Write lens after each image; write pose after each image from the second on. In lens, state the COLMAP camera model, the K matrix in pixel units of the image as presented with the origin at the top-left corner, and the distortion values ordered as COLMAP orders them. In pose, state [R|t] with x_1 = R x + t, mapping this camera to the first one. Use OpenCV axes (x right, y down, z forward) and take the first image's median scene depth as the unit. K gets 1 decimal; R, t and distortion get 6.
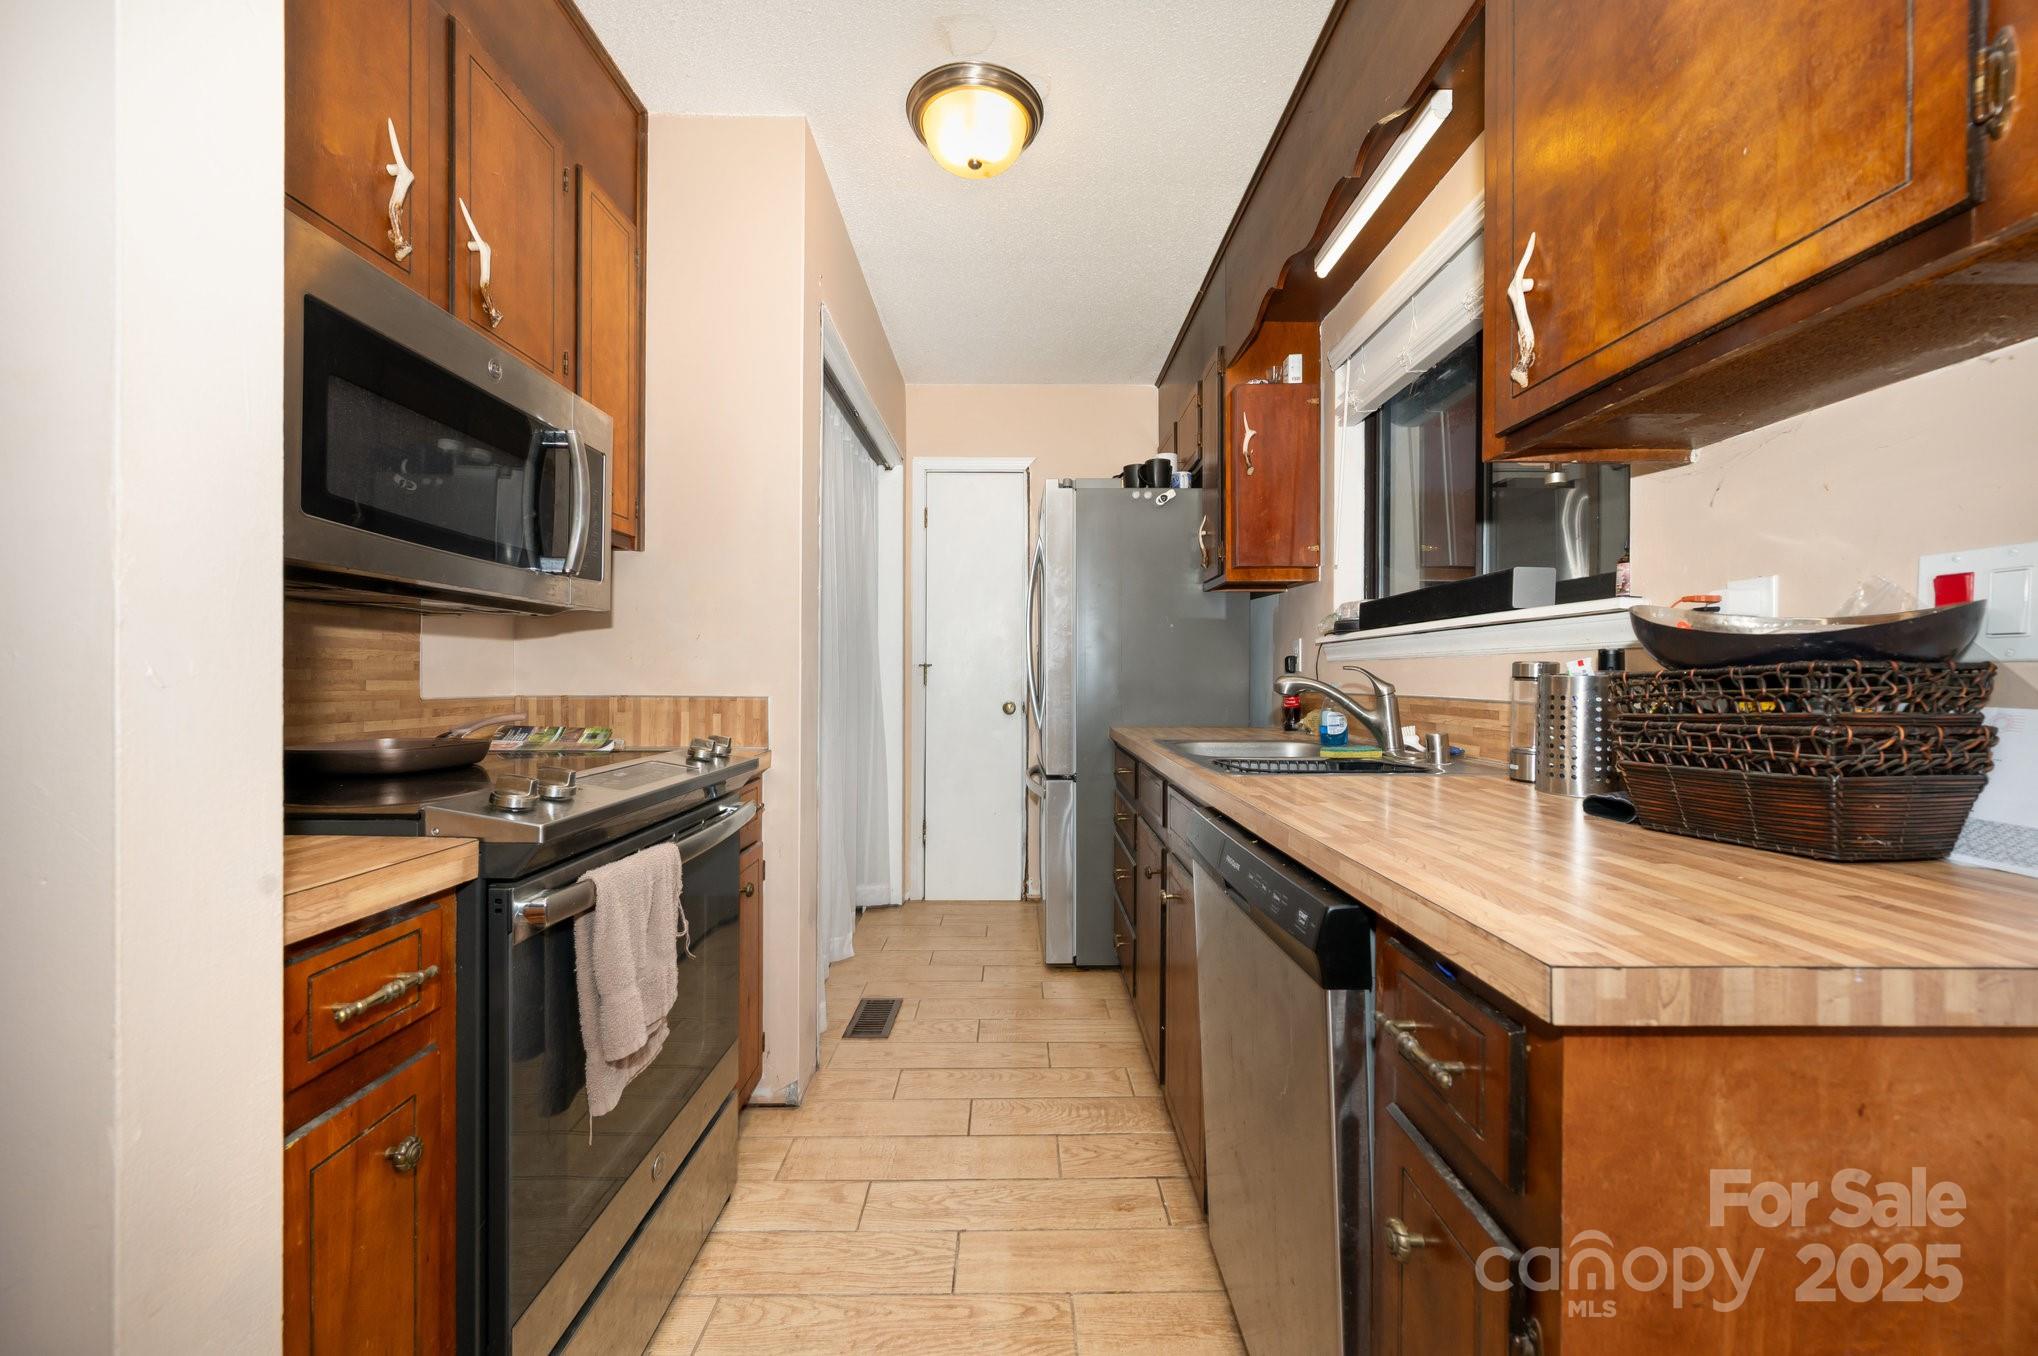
lens RADIAL K [[810.3, 0, 1020.3], [0, 810.3, 681.0], [0, 0, 1]] dist [-0.000555, -0.000012]
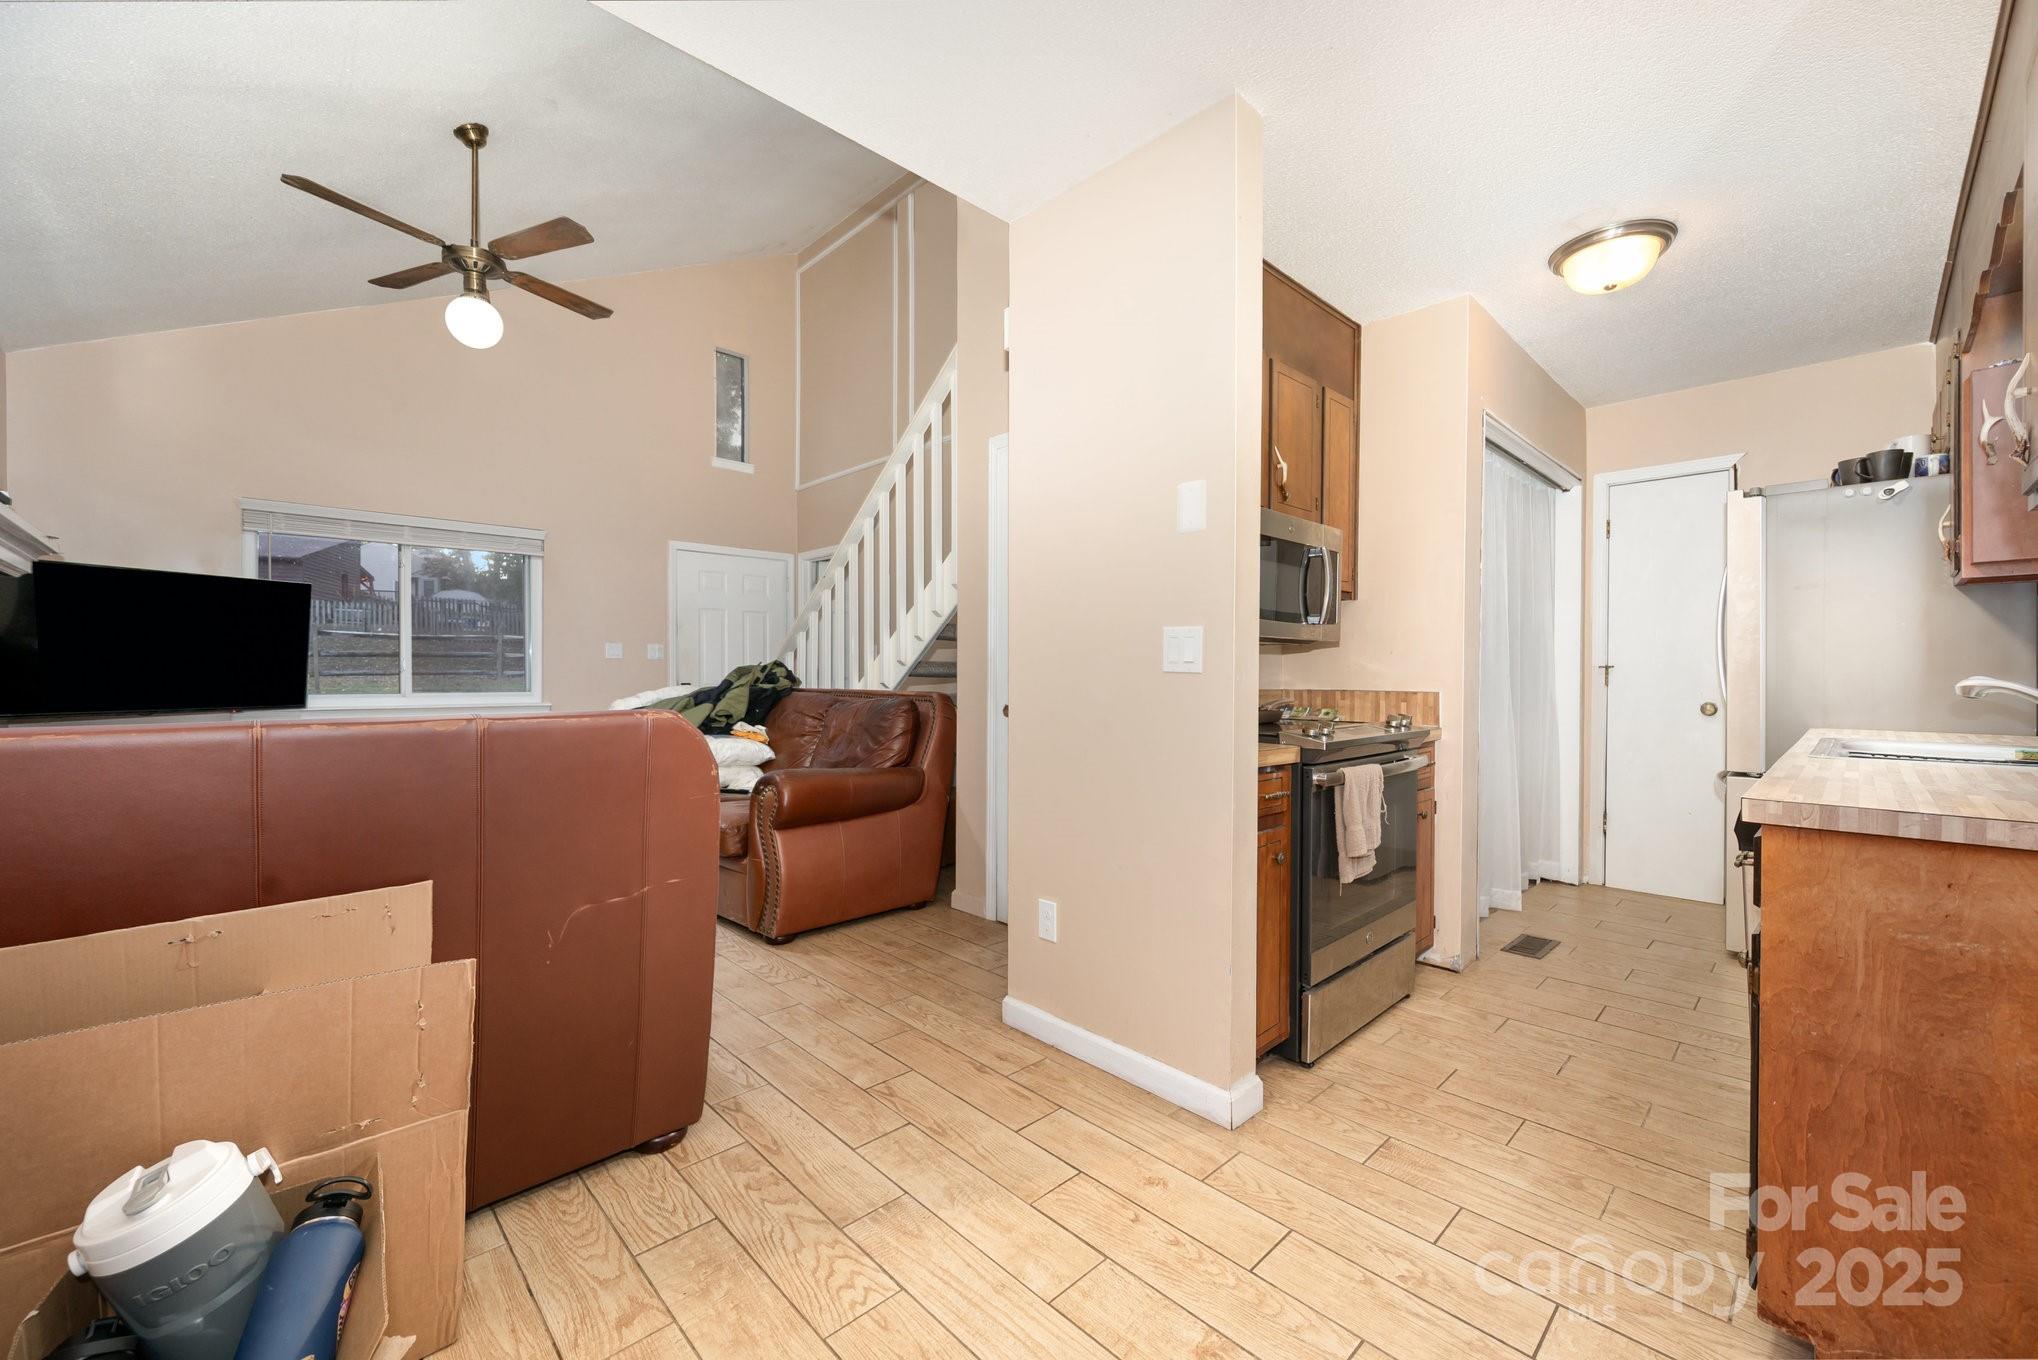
lens RADIAL K [[801.6, 0, 1017.3], [0, 801.6, 681.2], [0, 0, 1]] dist [-0.001930, -0.000553]
pose [[0.689350, 0.007230, -0.724392, 0.241860], [-0.004640, 0.999974, 0.005566, -0.003996], [0.724413, -0.000475, 0.689366, -0.633895]]
